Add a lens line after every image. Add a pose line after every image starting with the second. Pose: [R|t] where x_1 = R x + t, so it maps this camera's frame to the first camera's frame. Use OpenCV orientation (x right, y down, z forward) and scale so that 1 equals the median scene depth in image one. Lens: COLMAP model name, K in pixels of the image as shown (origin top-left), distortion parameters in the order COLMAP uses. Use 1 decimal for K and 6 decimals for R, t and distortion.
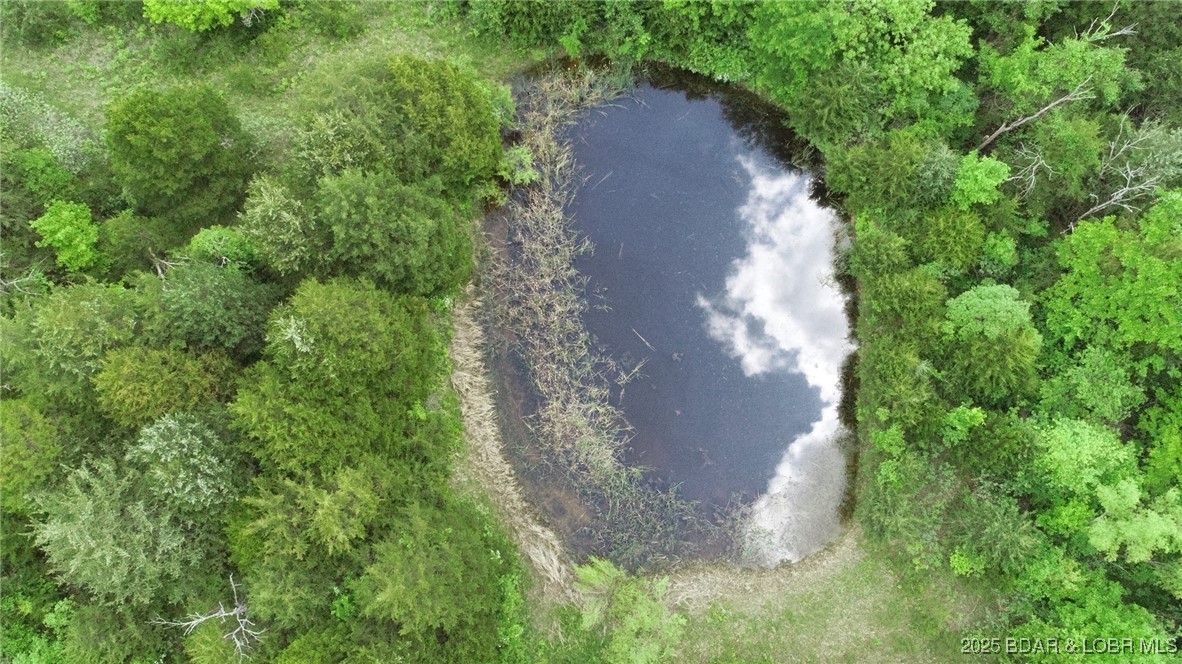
lens RADIAL K [[805.3, 0, 590.6], [0, 805.3, 330.9], [0, 0, 1]] dist [0.004090, -0.003617]
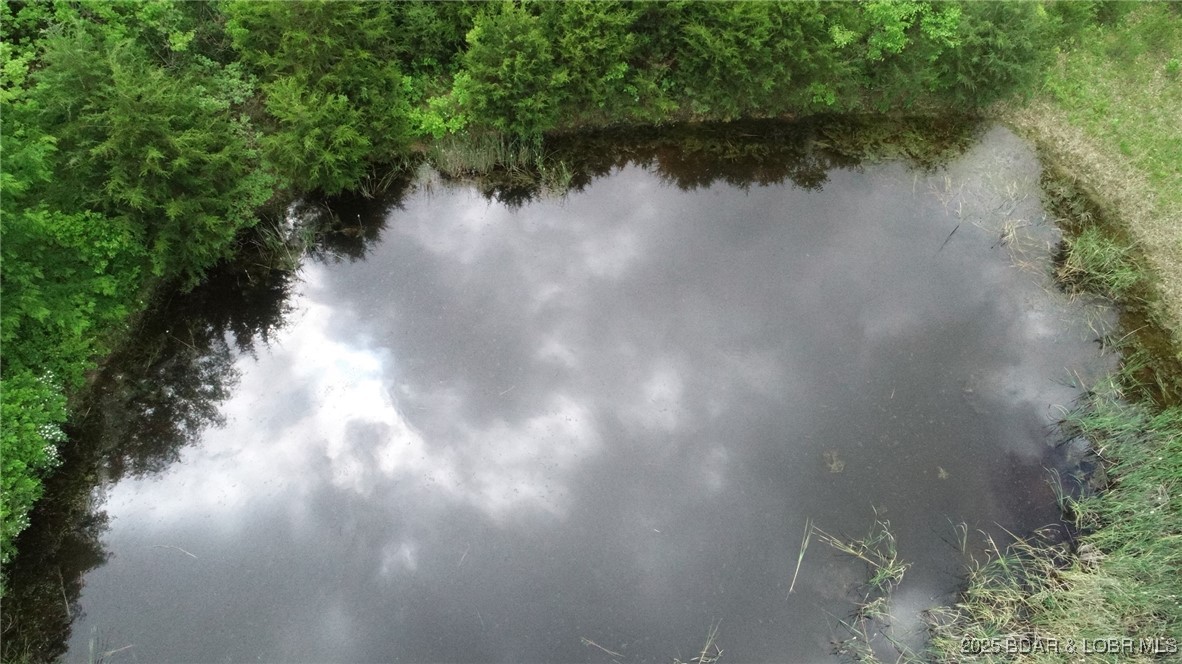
lens RADIAL K [[805.3, 0, 589.9], [0, 805.3, 339.4], [0, 0, 1]] dist [0.004090, -0.003617]
pose [[-0.188887, -0.894368, 0.405496, 0.011664], [0.948041, -0.058431, 0.312738, -0.214558], [-0.256009, 0.443499, 0.858934, 0.662967]]
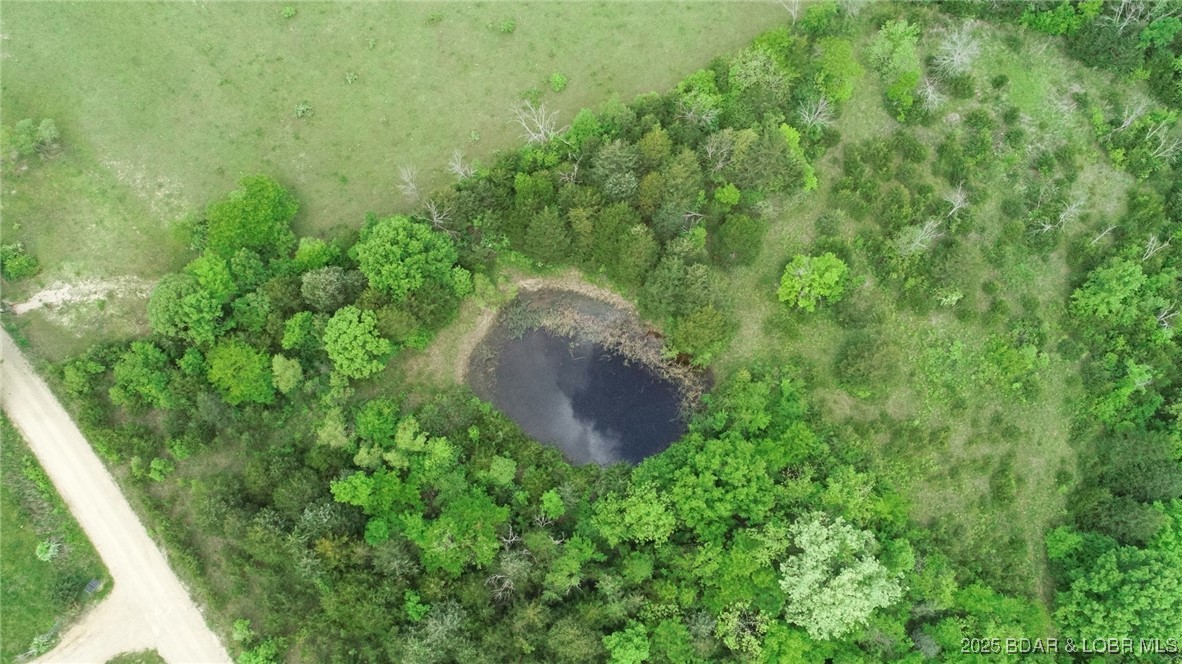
lens RADIAL K [[805.3, 0, 592.4], [0, 805.3, 331.9], [0, 0, 1]] dist [0.004090, -0.003617]
pose [[-0.552736, 0.777703, -0.299435, 0.711473], [-0.820148, -0.443929, 0.360948, -0.867975], [0.147783, 0.445090, 0.883207, -1.150246]]
